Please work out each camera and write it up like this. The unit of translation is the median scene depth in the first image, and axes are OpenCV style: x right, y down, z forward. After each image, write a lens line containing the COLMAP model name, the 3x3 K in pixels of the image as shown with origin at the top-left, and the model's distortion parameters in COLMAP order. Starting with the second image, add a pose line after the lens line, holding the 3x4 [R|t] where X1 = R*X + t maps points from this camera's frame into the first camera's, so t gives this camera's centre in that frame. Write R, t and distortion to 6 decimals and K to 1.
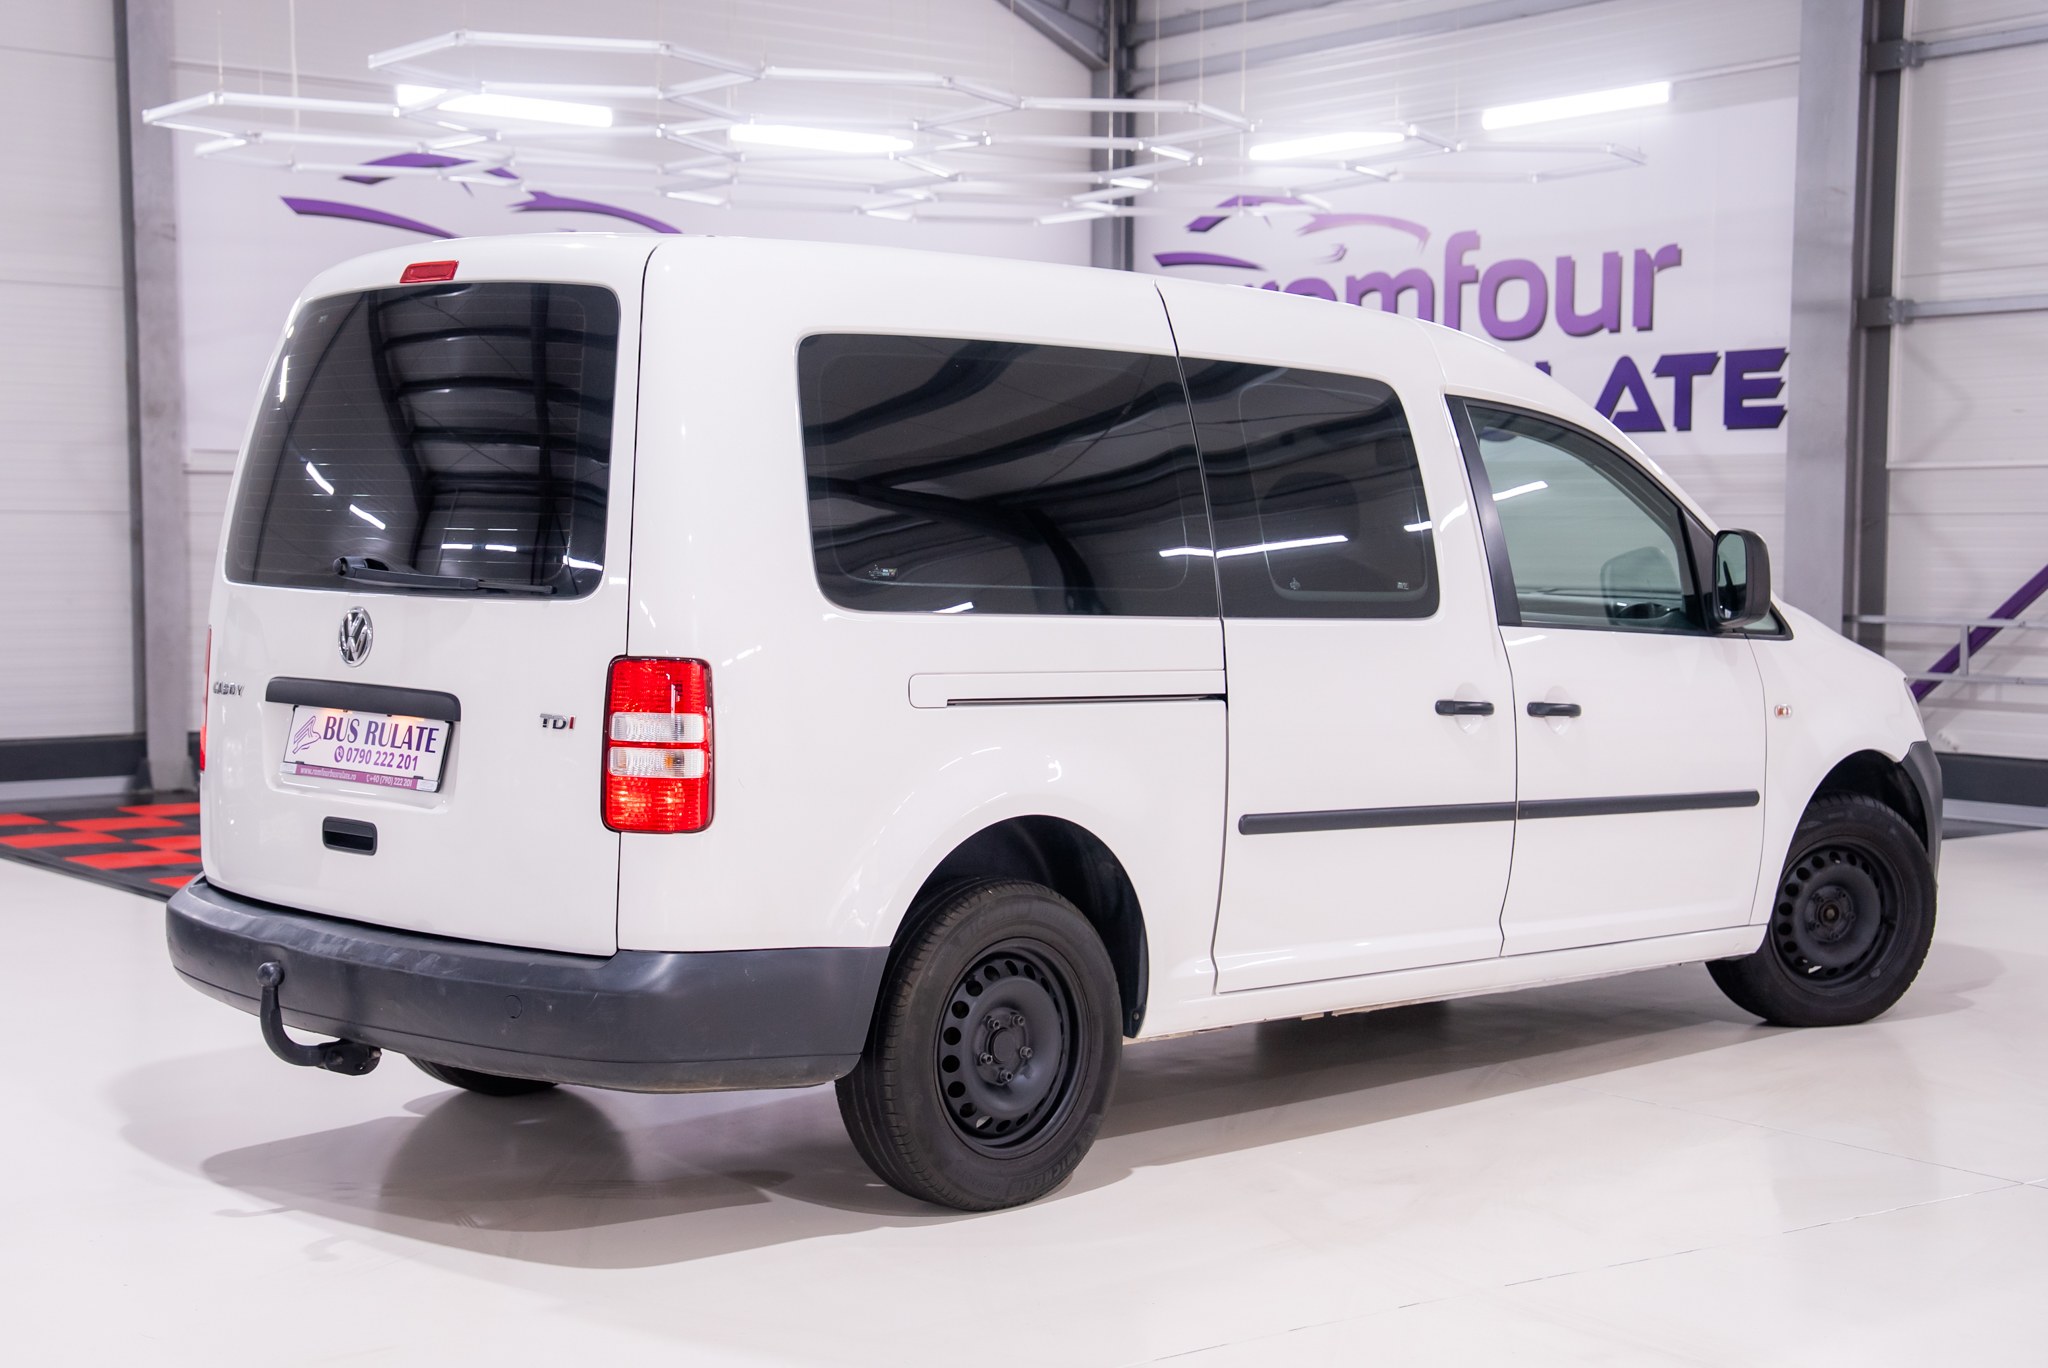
lens RADIAL K [[2965.4, 0, 1017.9], [0, 2965.4, 695.5], [0, 0, 1]] dist [0.190965, 0.000000]
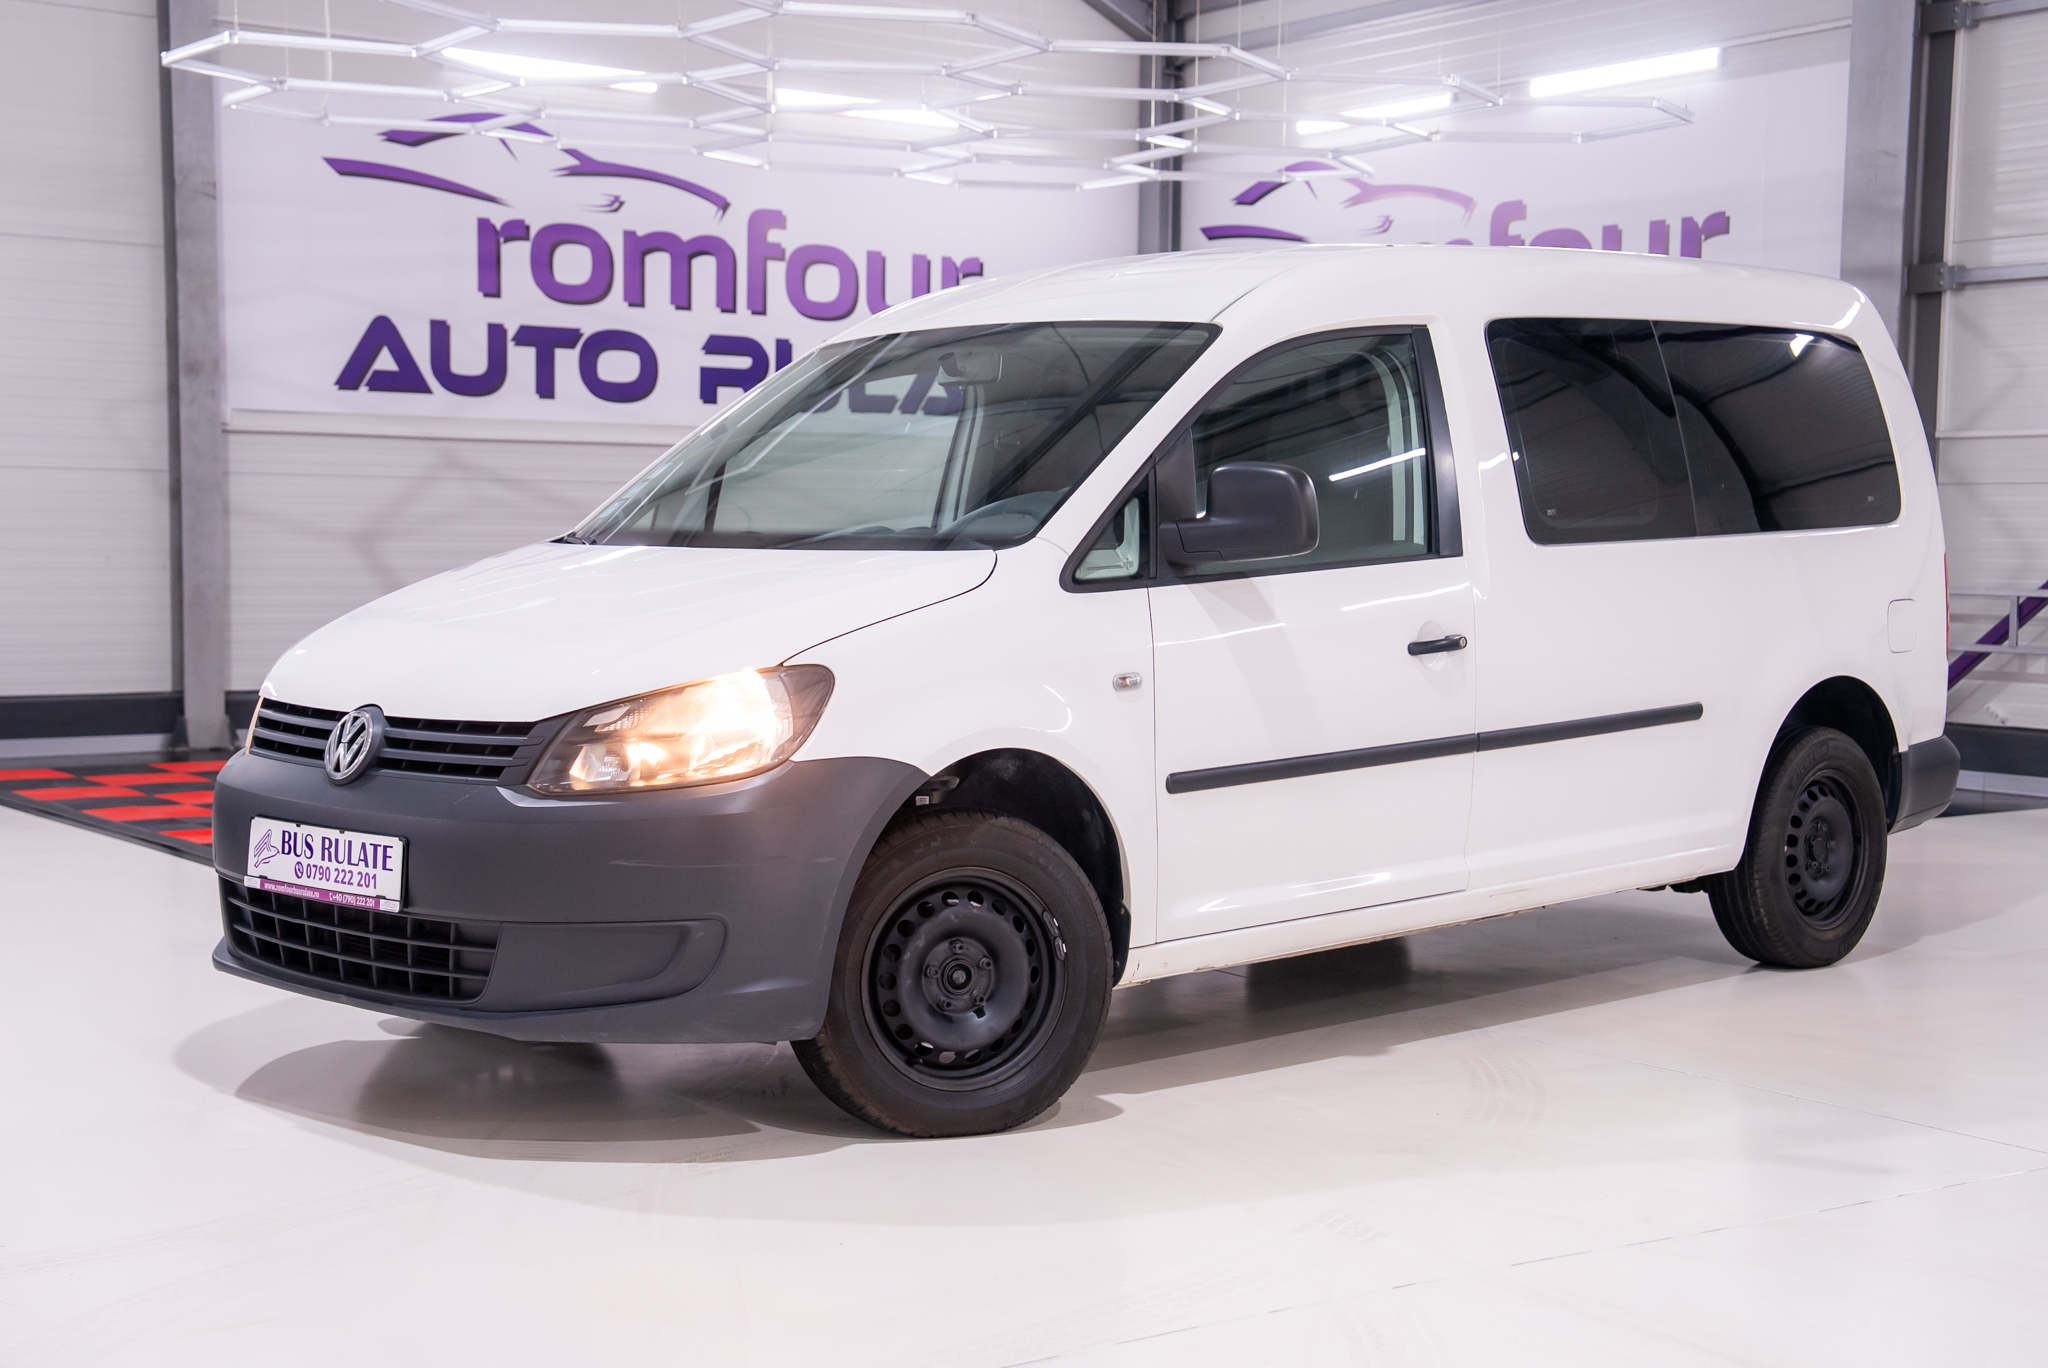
lens RADIAL K [[2848.5, 0, 1034.4], [0, 2848.5, 689.1], [0, 0, 1]] dist [0.172260, 0.000000]
pose [[0.999779, 0.009312, -0.018825, 0.011668], [-0.009284, 0.999956, 0.001570, 0.007738], [0.018838, -0.001395, 0.999822, 0.045082]]
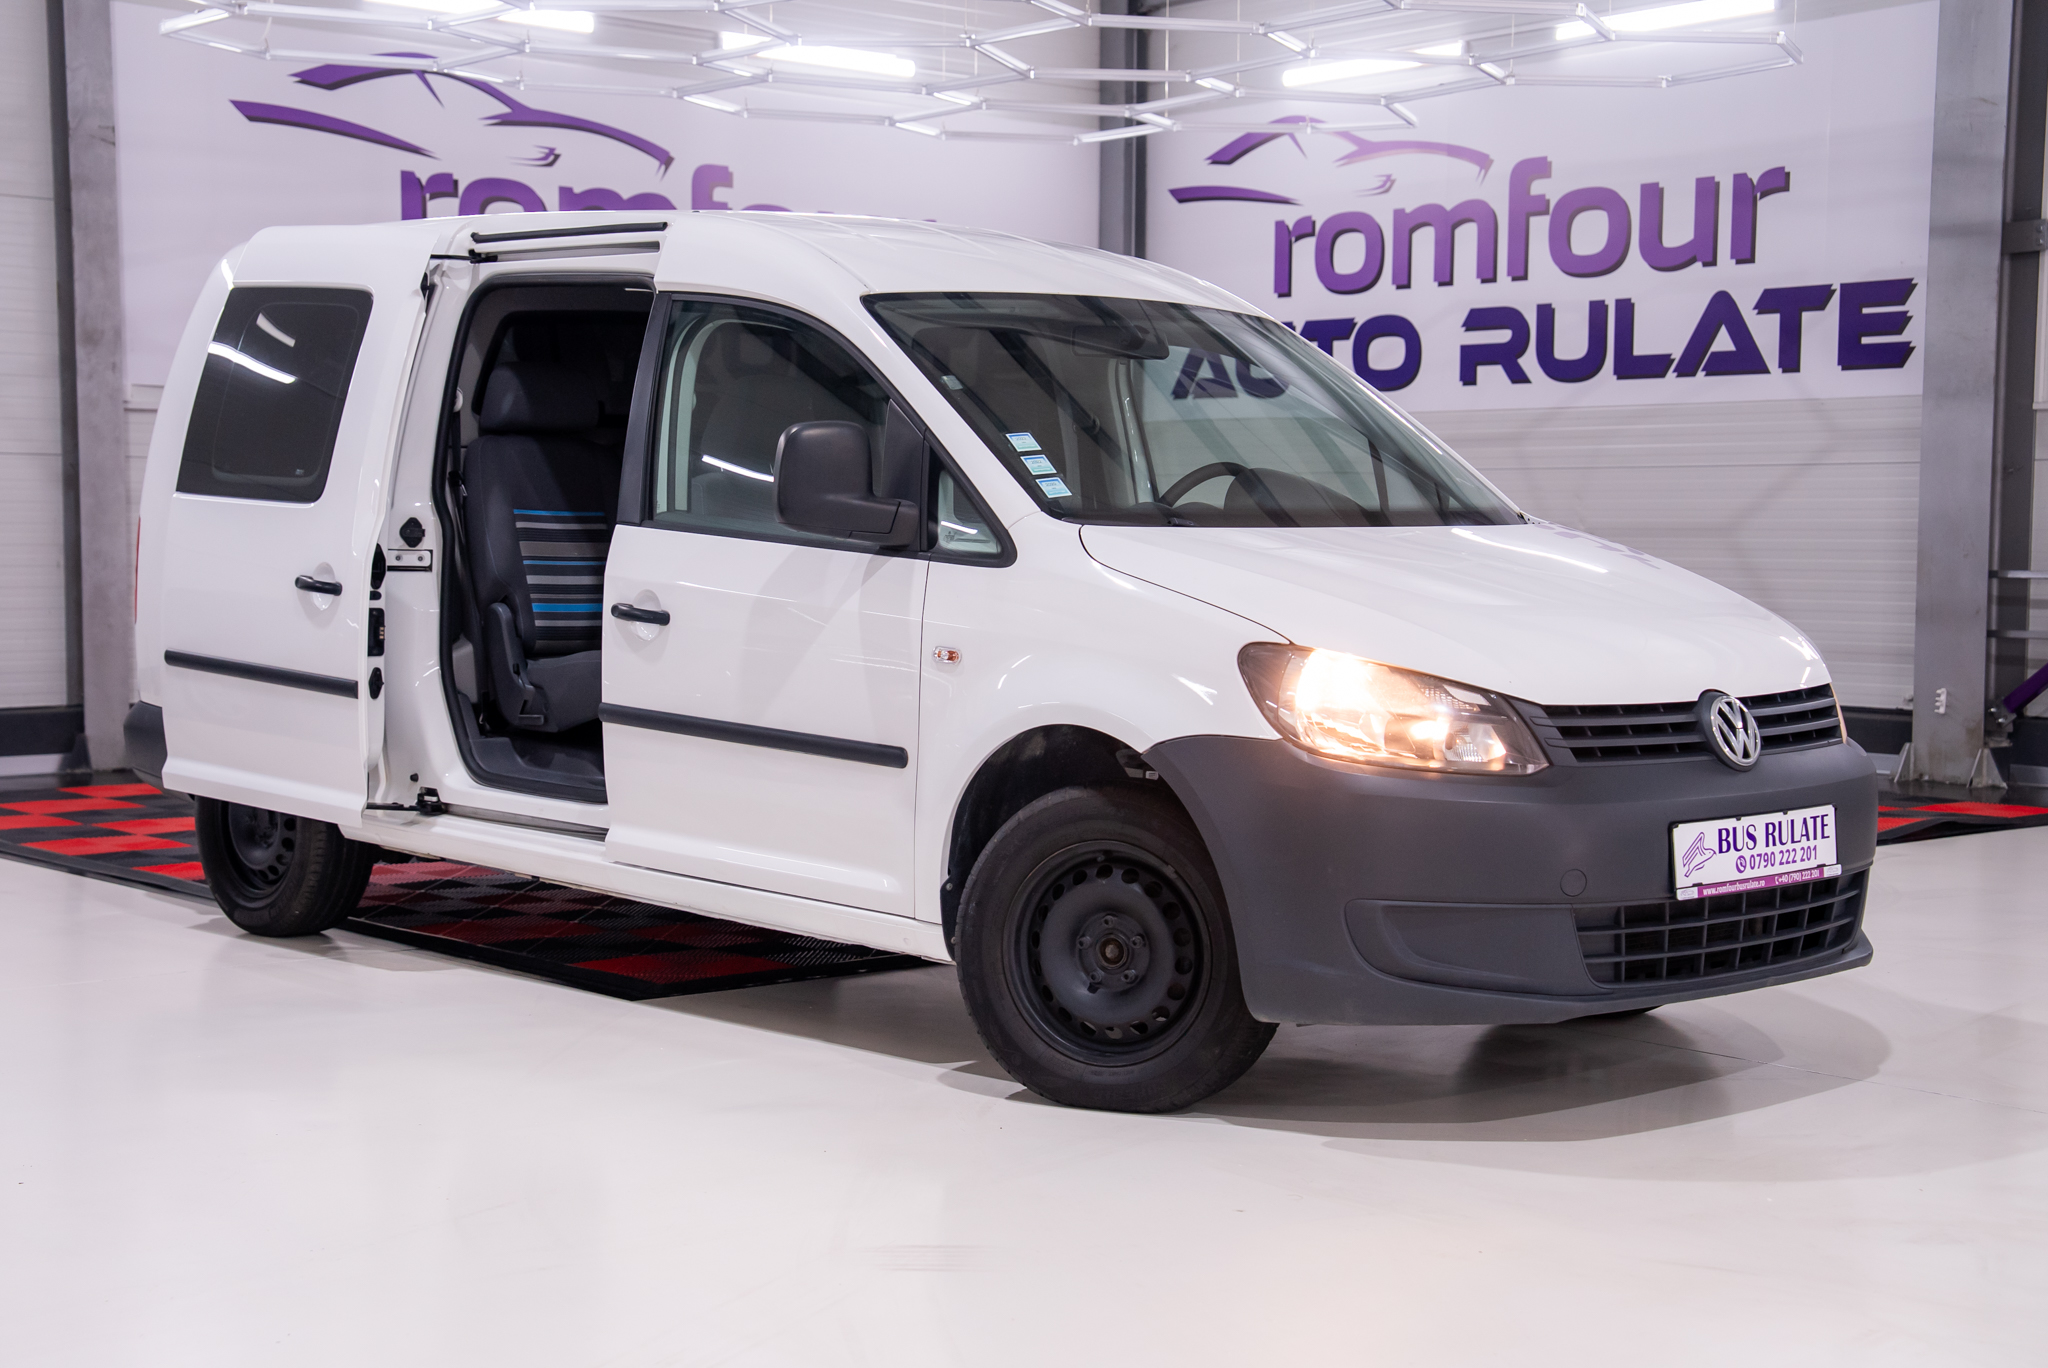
lens RADIAL K [[2965.4, 0, 1039.5], [0, 2965.4, 698.1], [0, 0, 1]] dist [0.190965, 0.000000]
pose [[0.998140, -0.001377, 0.060951, -0.063814], [0.001197, 0.999995, 0.002993, 0.008383], [-0.060955, -0.002914, 0.998136, 0.099482]]
